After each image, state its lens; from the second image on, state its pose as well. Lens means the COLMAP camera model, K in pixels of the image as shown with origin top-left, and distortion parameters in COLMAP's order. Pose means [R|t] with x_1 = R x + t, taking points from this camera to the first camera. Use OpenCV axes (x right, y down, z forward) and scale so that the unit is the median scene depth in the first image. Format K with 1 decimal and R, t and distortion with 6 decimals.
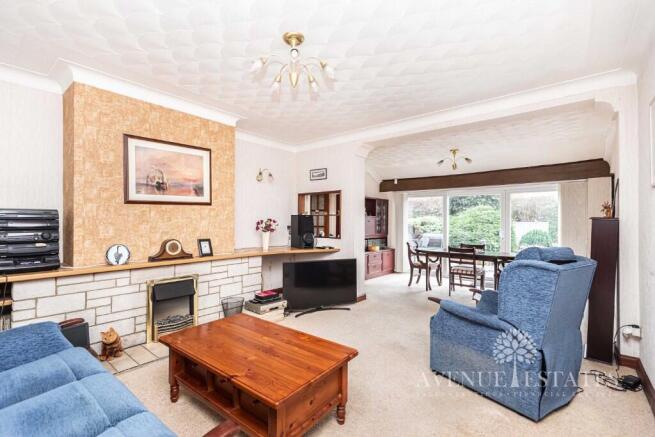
lens RADIAL K [[297.2, 0, 331.3], [0, 297.2, 219.4], [0, 0, 1]] dist [0.001268, -0.000218]
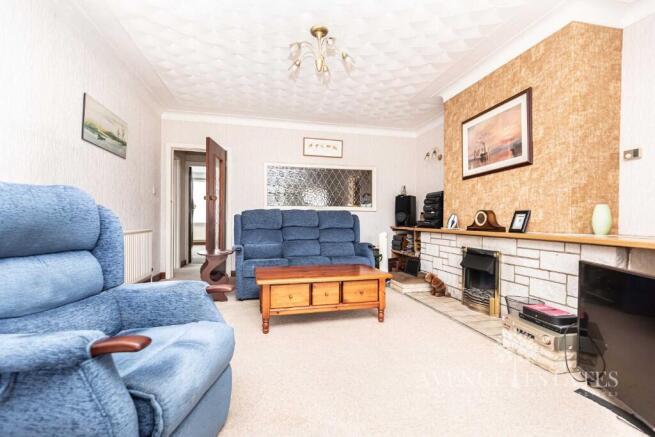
lens RADIAL K [[297.2, 0, 329.4], [0, 297.2, 220.7], [0, 0, 1]] dist [0.001268, -0.000218]
pose [[-0.615931, -0.007044, -0.787769, 0.496063], [-0.007777, 0.999966, -0.002860, 0.101064], [0.787762, 0.004365, -0.615964, 1.119064]]
